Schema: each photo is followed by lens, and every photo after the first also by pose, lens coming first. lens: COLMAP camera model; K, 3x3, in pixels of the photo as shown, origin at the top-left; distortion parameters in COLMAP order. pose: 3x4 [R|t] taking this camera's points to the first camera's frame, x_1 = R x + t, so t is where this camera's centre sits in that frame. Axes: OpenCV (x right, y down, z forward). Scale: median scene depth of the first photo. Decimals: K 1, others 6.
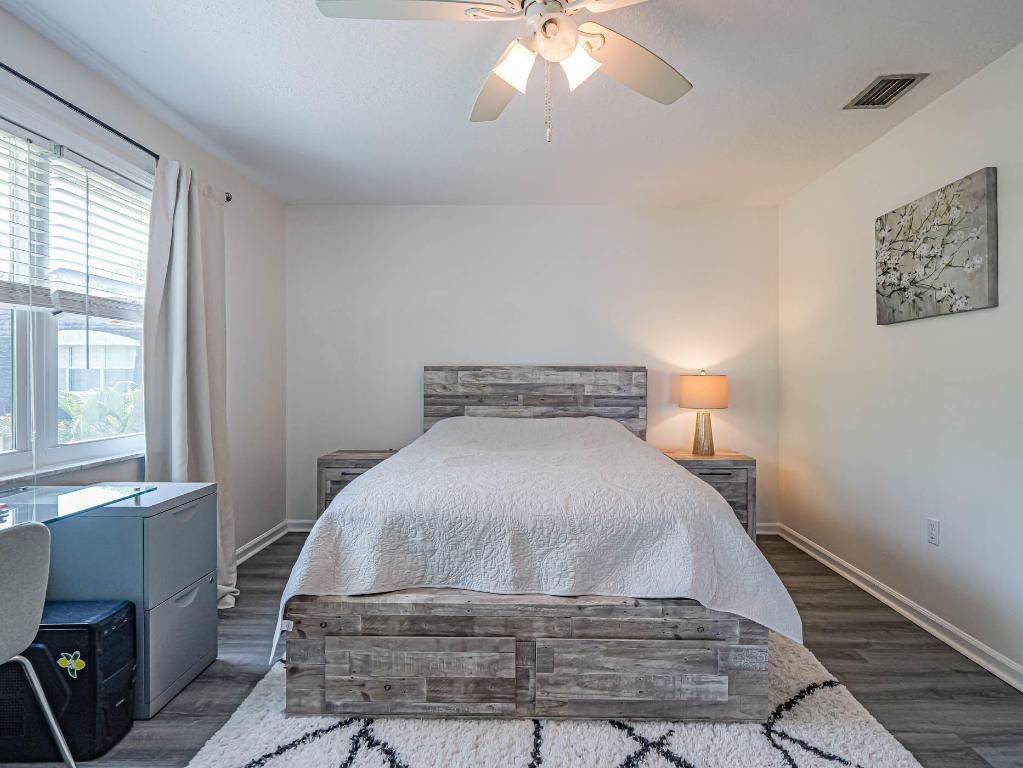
lens RADIAL K [[551.1, 0, 511.7], [0, 551.1, 367.3], [0, 0, 1]] dist [-0.004505, -0.001464]
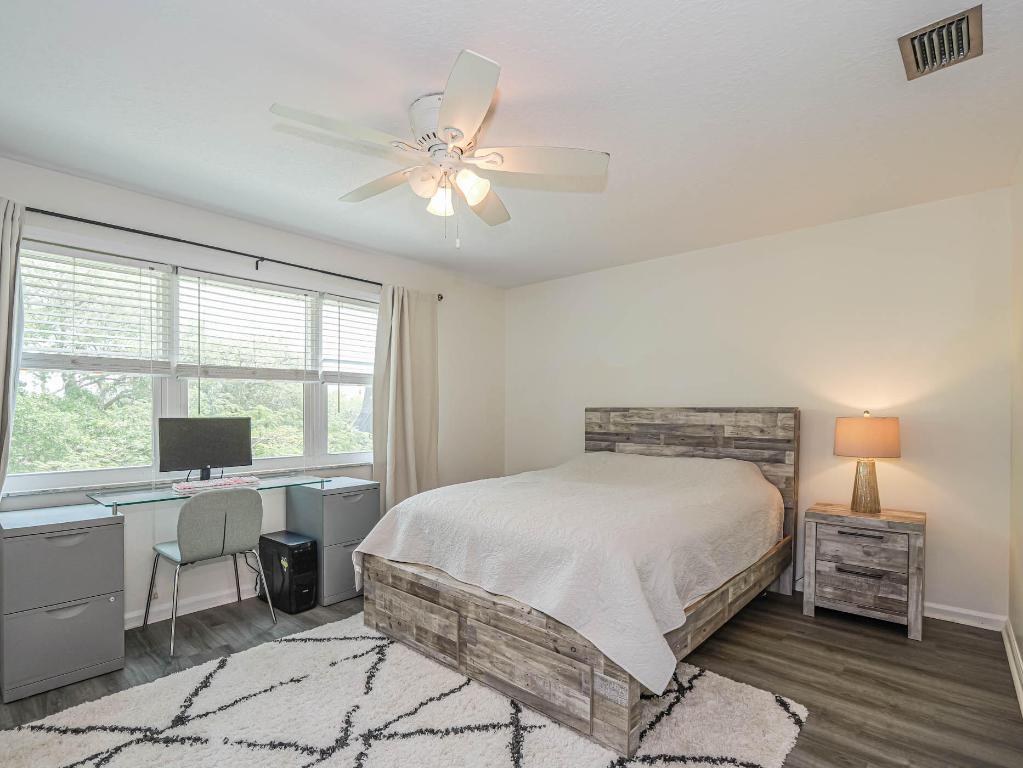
lens RADIAL K [[501.0, 0, 511.2], [0, 501.0, 400.6], [0, 0, 1]] dist [-0.017815, -0.000001]
pose [[0.763095, -0.012287, -0.646169, 0.871680], [0.009749, 0.999924, -0.007501, -0.022938], [0.646212, -0.000575, 0.763157, 0.136792]]
